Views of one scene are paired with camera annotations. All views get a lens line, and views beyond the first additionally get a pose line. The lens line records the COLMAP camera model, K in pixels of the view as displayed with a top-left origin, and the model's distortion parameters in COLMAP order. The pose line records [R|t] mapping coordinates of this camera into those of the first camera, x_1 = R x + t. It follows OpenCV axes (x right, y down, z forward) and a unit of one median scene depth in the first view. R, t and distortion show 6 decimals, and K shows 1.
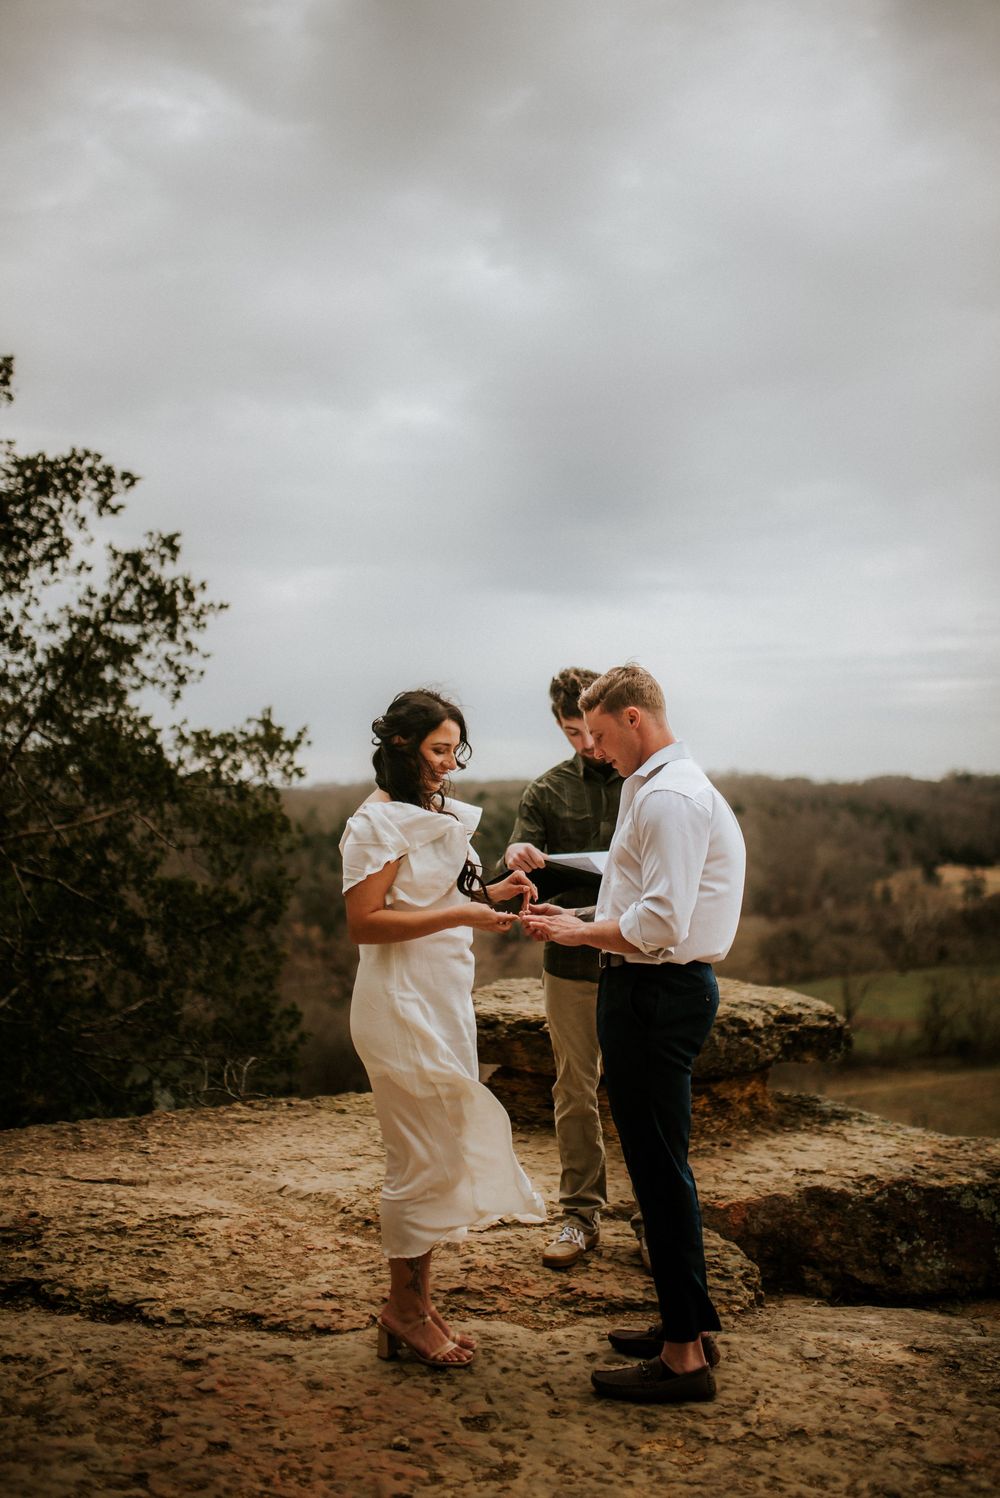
lens RADIAL K [[1432.0, 0, 500.6], [0, 1432.0, 736.7], [0, 0, 1]] dist [-0.066113, 0.094386]
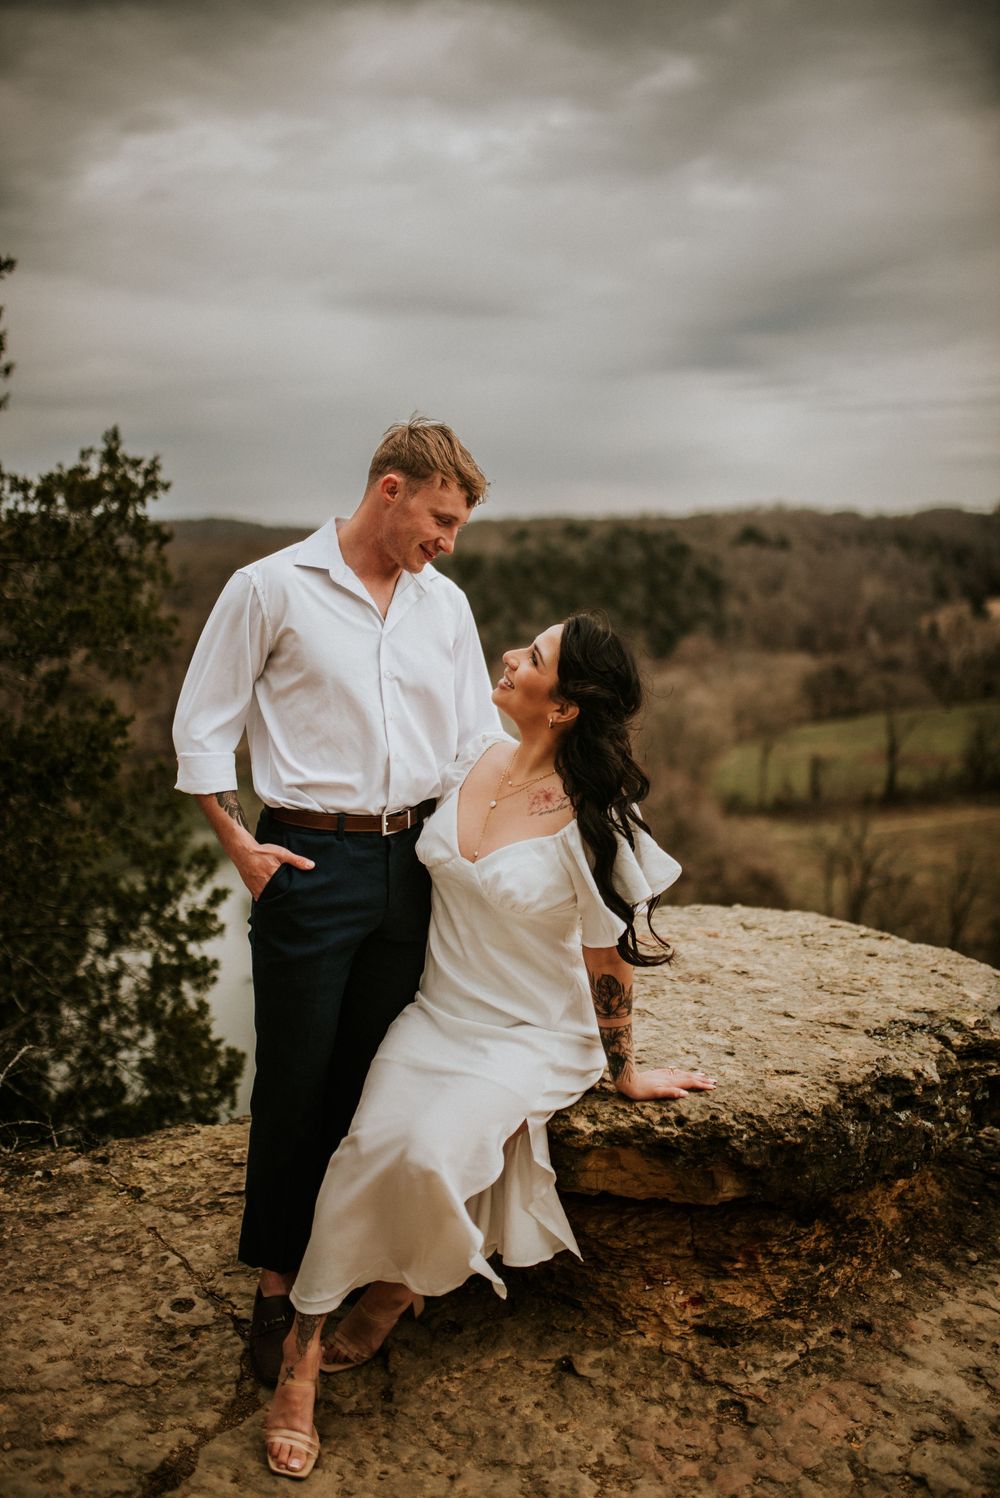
lens RADIAL K [[1432.0, 0, 500.6], [0, 1432.0, 736.7], [0, 0, 1]] dist [-0.066113, 0.094386]
pose [[0.999448, -0.012059, -0.030967, 0.056614], [0.017472, 0.983335, 0.180960, -0.005381], [0.028269, -0.181401, 0.983003, 0.612681]]
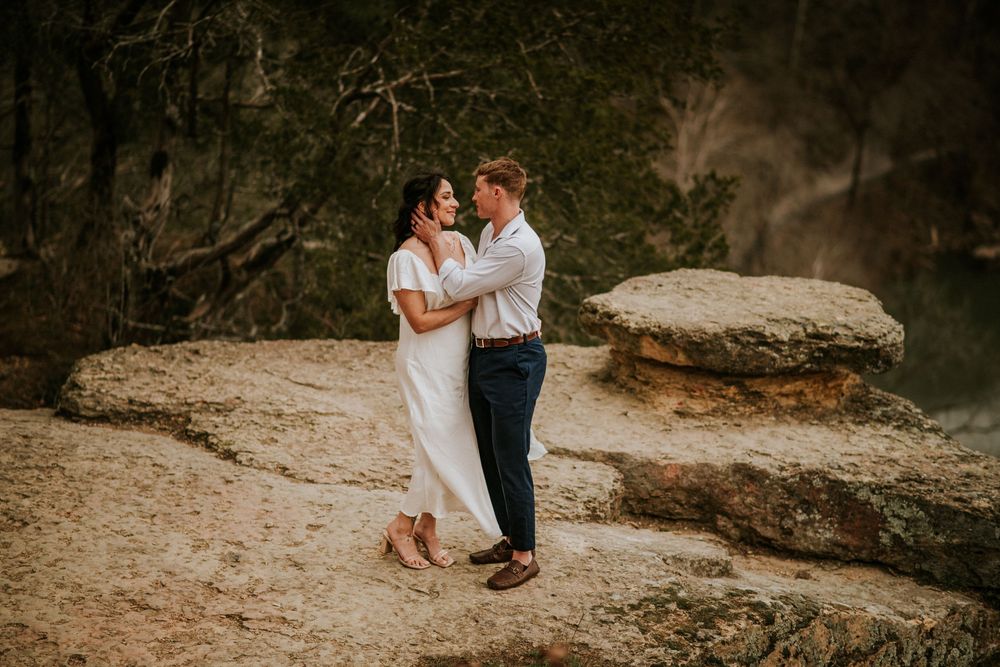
lens RADIAL K [[2397.2, 0, 500.0], [0, 2397.2, 333.5], [0, 0, 1]] dist [0.028706, 0.446612]
pose [[0.856438, 0.132619, -0.498925, 1.164513], [0.010985, 0.961540, 0.274444, -0.437621], [0.516133, -0.240525, 0.822043, -0.980698]]
